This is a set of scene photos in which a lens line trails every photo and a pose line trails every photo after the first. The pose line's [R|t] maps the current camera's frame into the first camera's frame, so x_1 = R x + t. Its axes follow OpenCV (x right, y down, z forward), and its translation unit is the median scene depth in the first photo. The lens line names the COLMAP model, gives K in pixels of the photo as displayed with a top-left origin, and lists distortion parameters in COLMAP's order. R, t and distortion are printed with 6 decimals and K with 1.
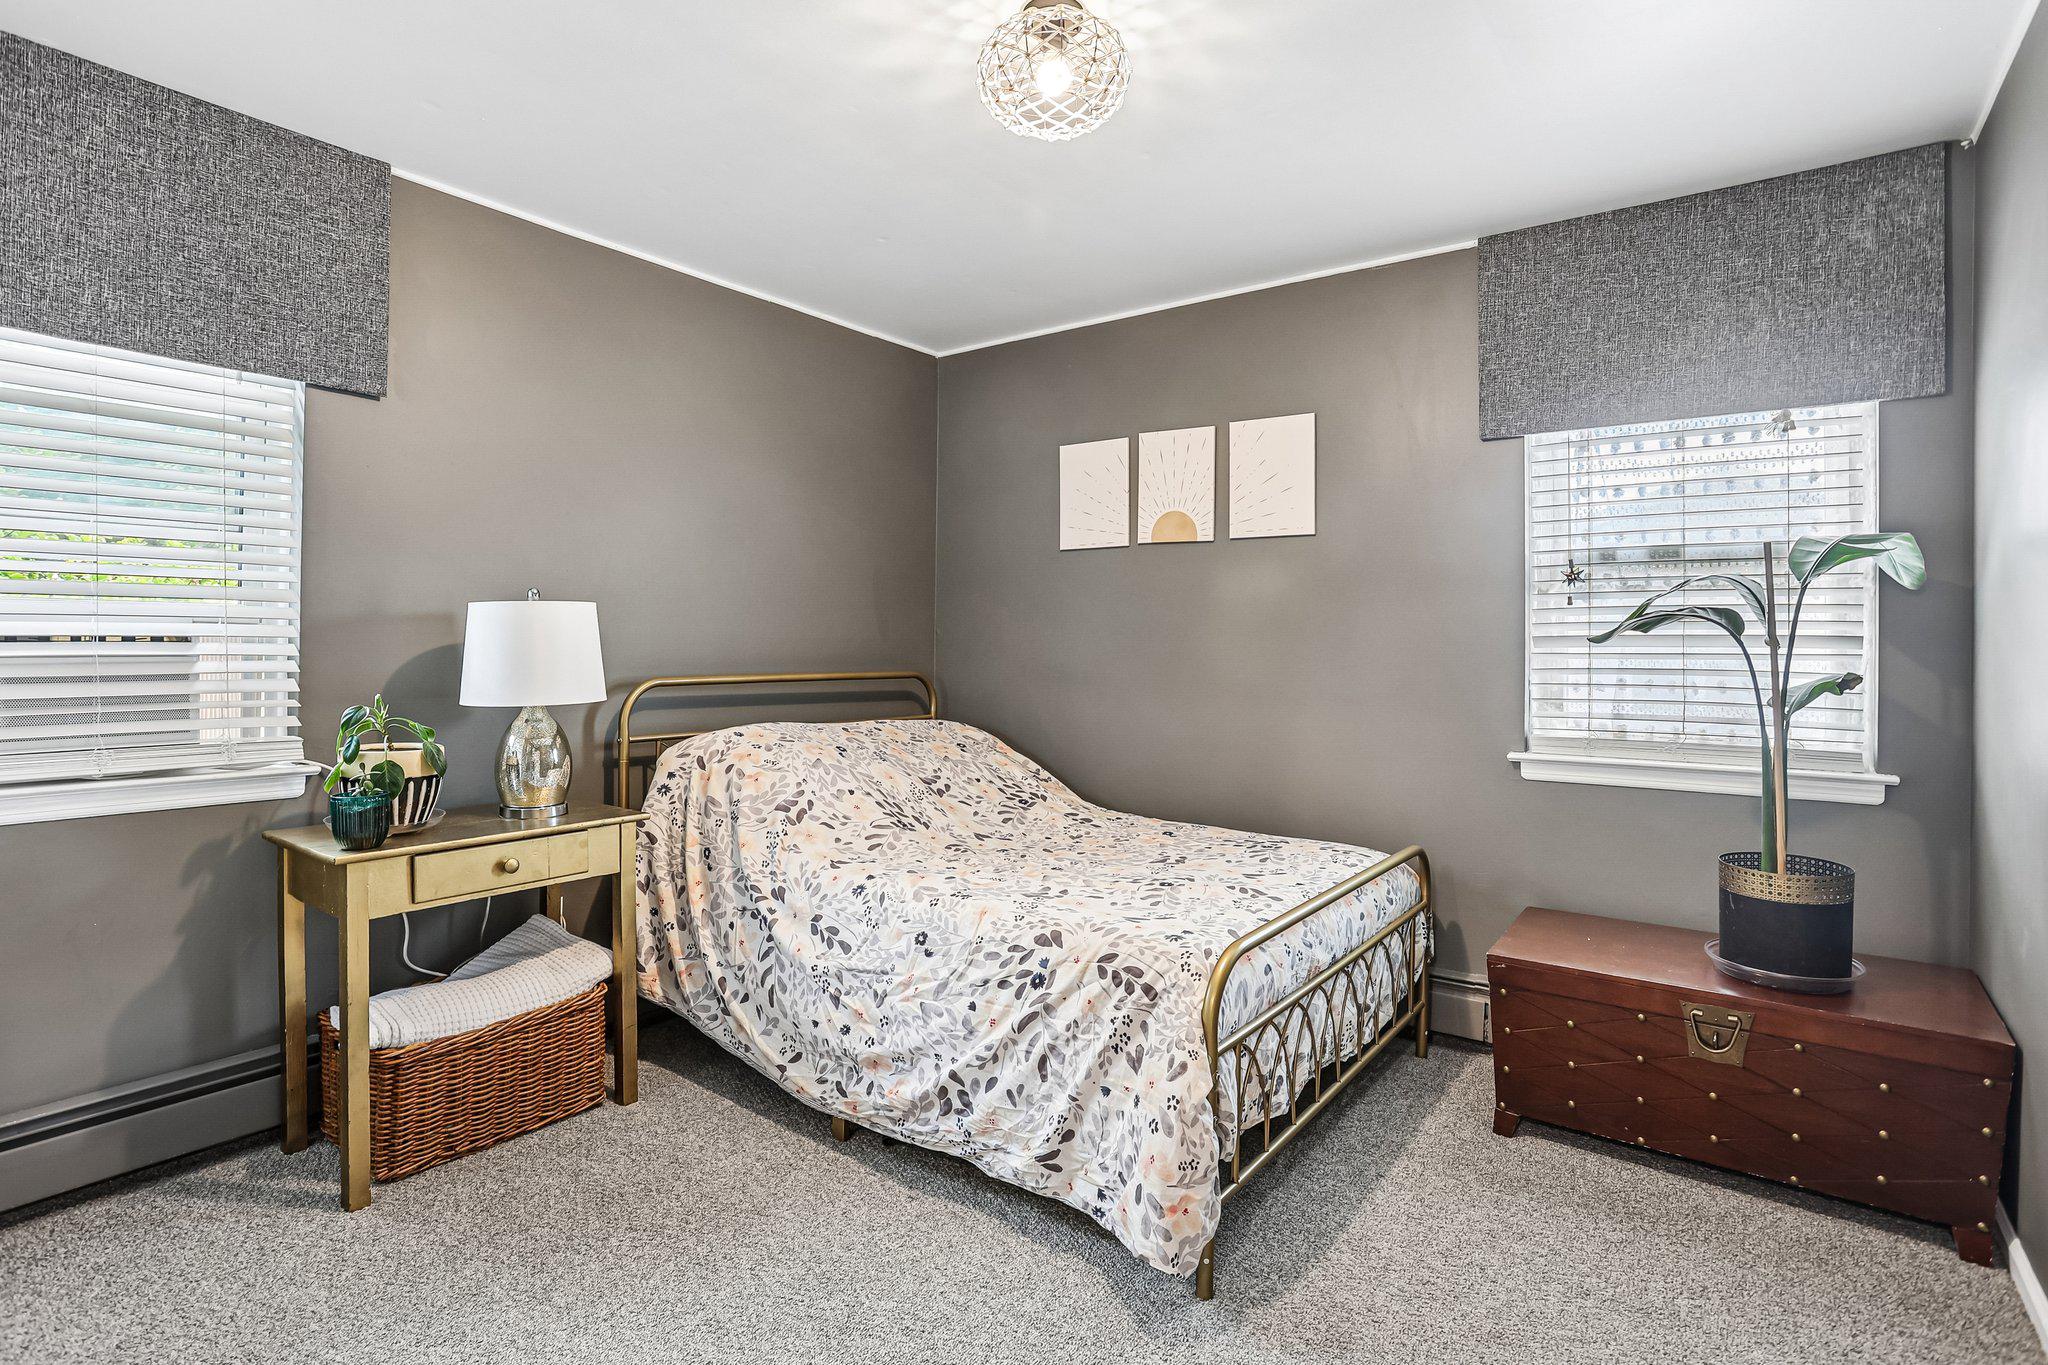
lens RADIAL K [[1039.1, 0, 1033.3], [0, 1039.1, 640.5], [0, 0, 1]] dist [-0.042002, 0.003047]
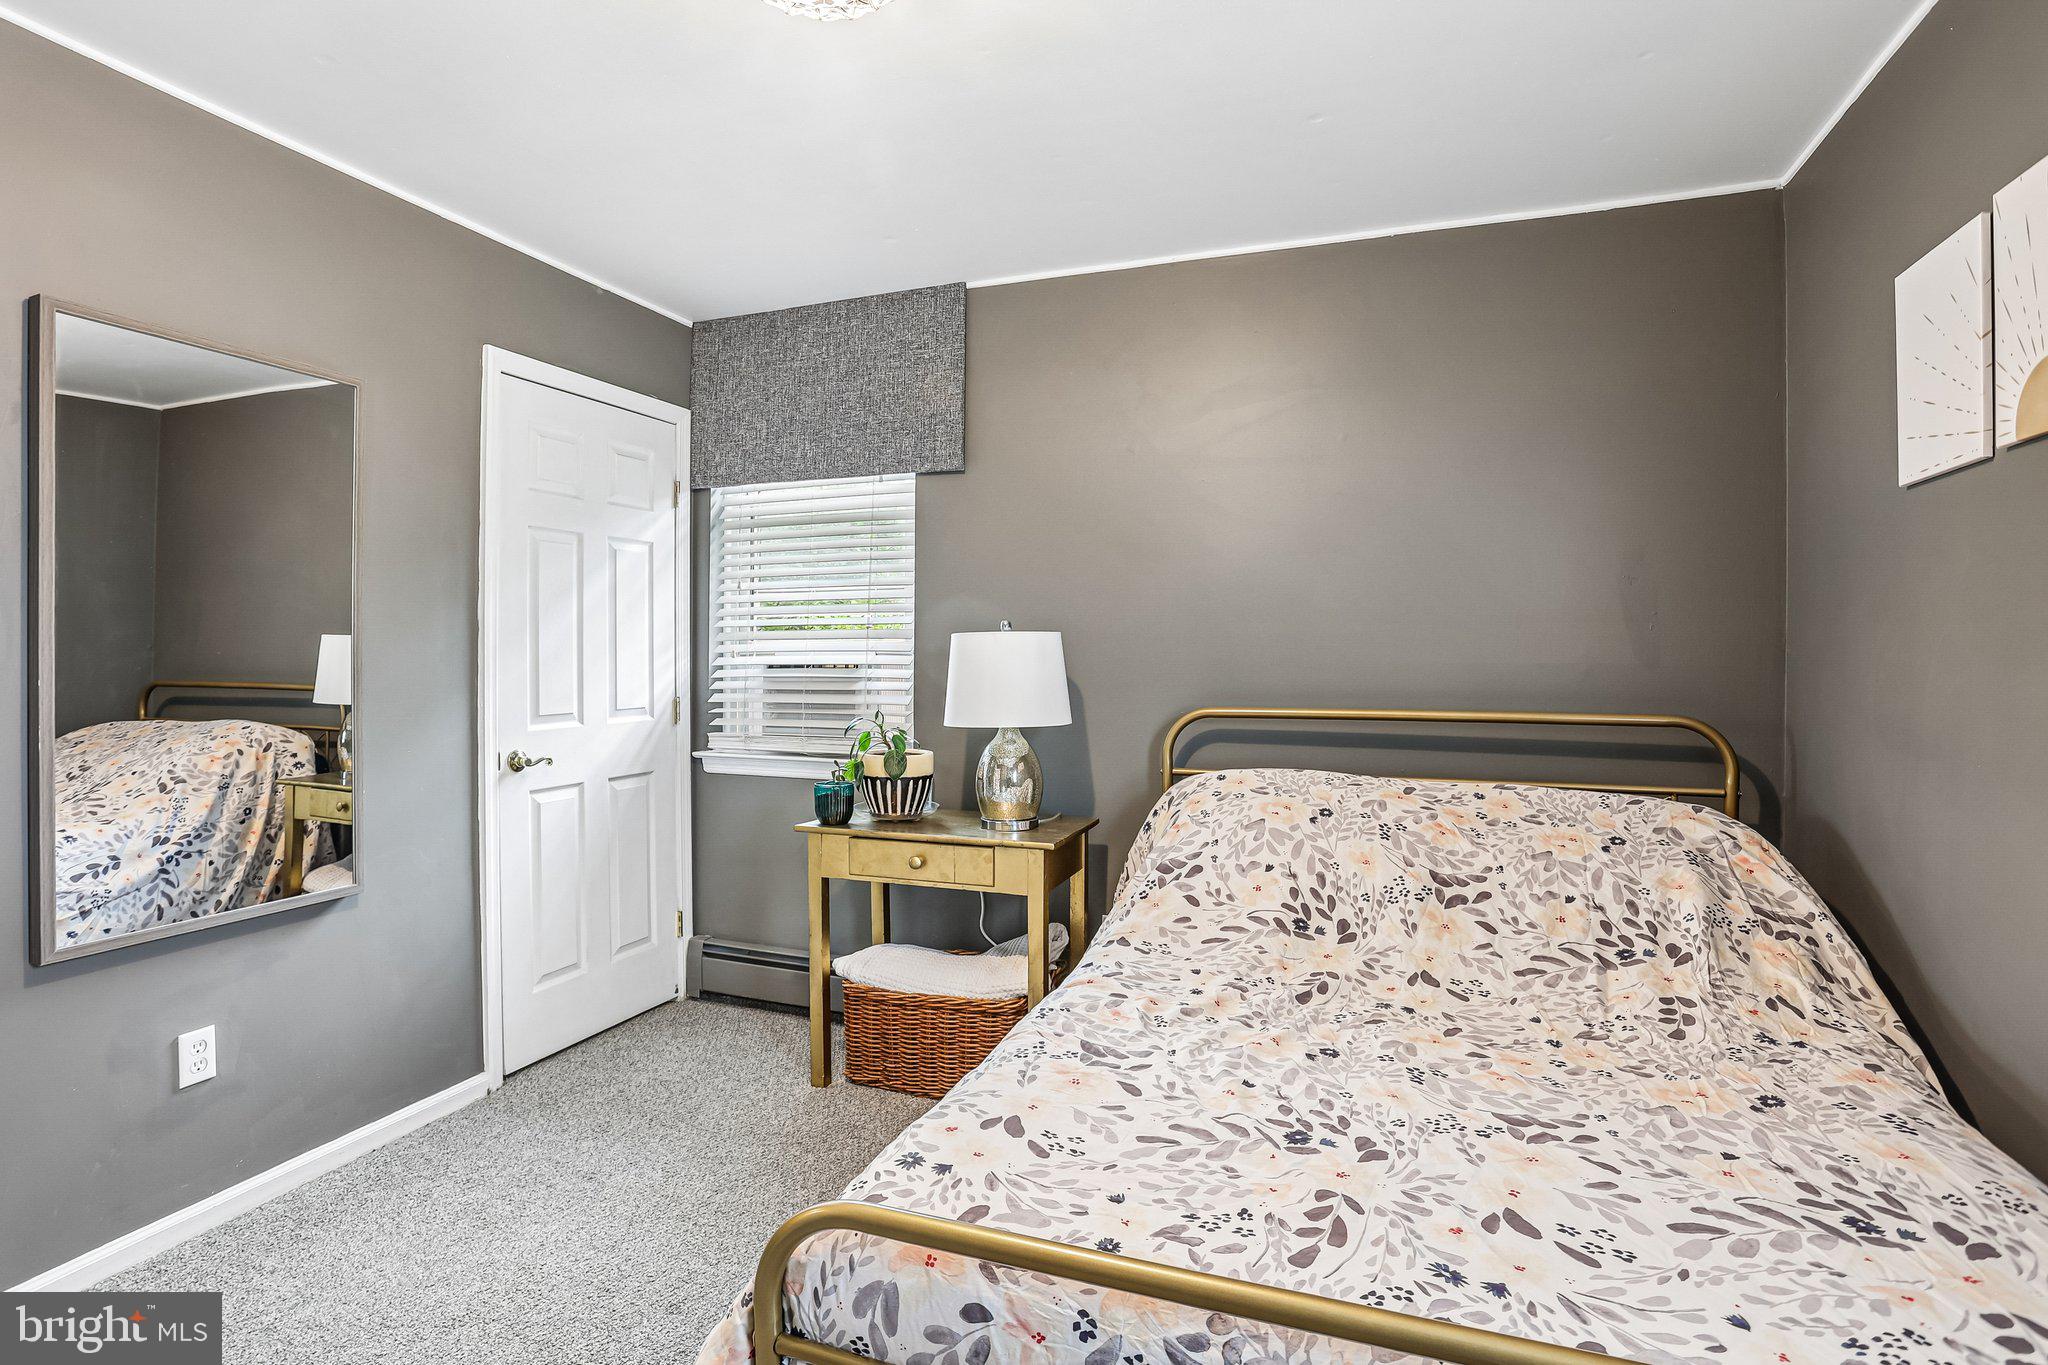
lens RADIAL K [[1039.1, 0, 1021.2], [0, 1039.1, 670.7], [0, 0, 1]] dist [-0.042002, 0.003047]
pose [[0.251328, 0.006705, -0.967879, 0.655387], [-0.000367, 0.999977, 0.006832, -0.005456], [0.967902, -0.001362, 0.251325, 0.813529]]
